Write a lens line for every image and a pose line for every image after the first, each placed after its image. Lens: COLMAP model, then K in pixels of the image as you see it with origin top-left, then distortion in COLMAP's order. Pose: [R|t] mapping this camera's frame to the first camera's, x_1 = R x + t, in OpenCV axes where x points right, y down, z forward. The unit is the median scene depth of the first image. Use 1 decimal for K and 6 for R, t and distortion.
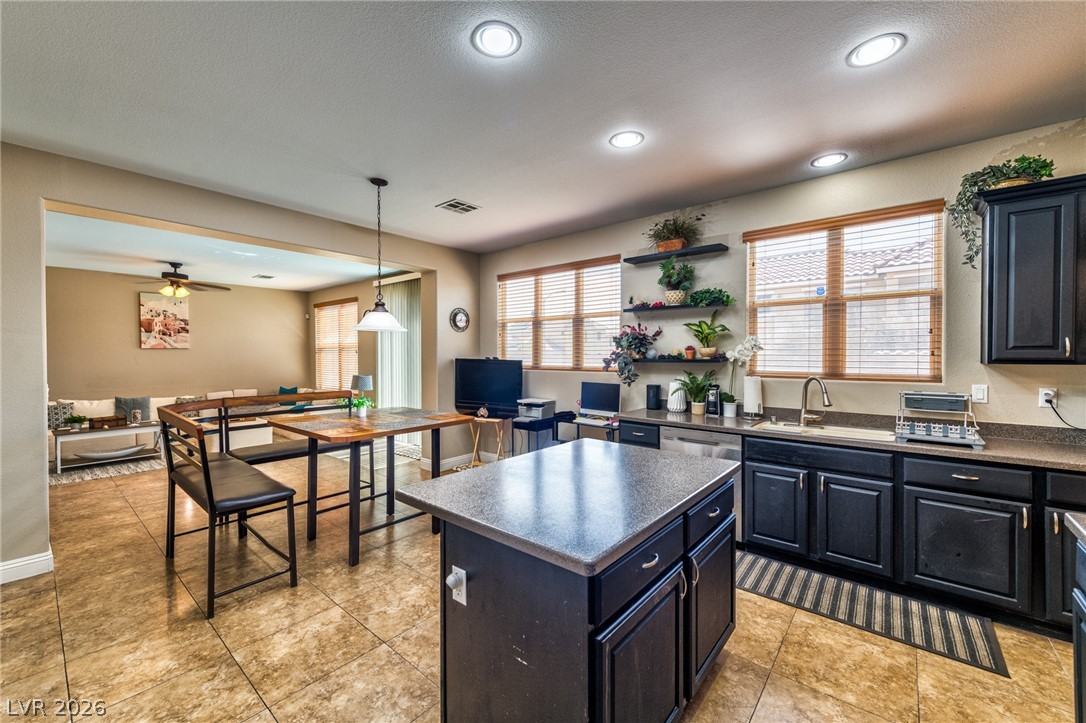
lens RADIAL K [[429.1, 0, 519.0], [0, 429.1, 347.1], [0, 0, 1]] dist [0.003748, 0.000487]
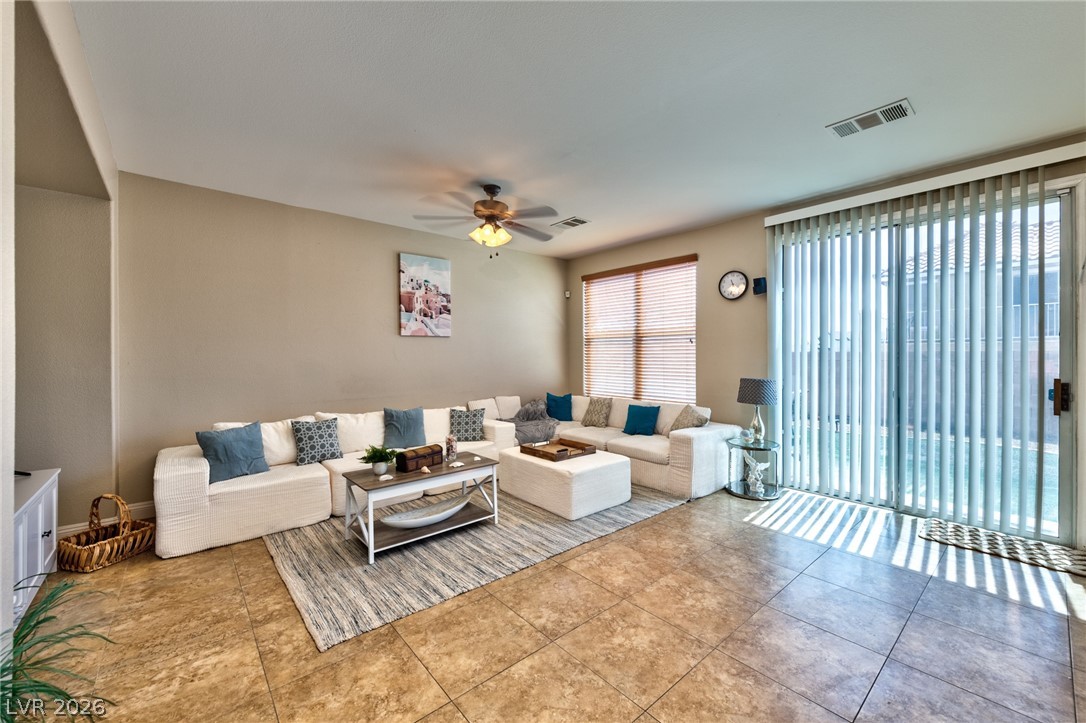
lens RADIAL K [[429.1, 0, 539.8], [0, 429.1, 354.1], [0, 0, 1]] dist [0.003748, 0.000487]
pose [[0.986293, -0.002142, -0.164987, -0.543432], [0.004468, 0.999896, 0.013731, 0.023462], [0.164940, -0.014280, 0.986200, 0.365100]]
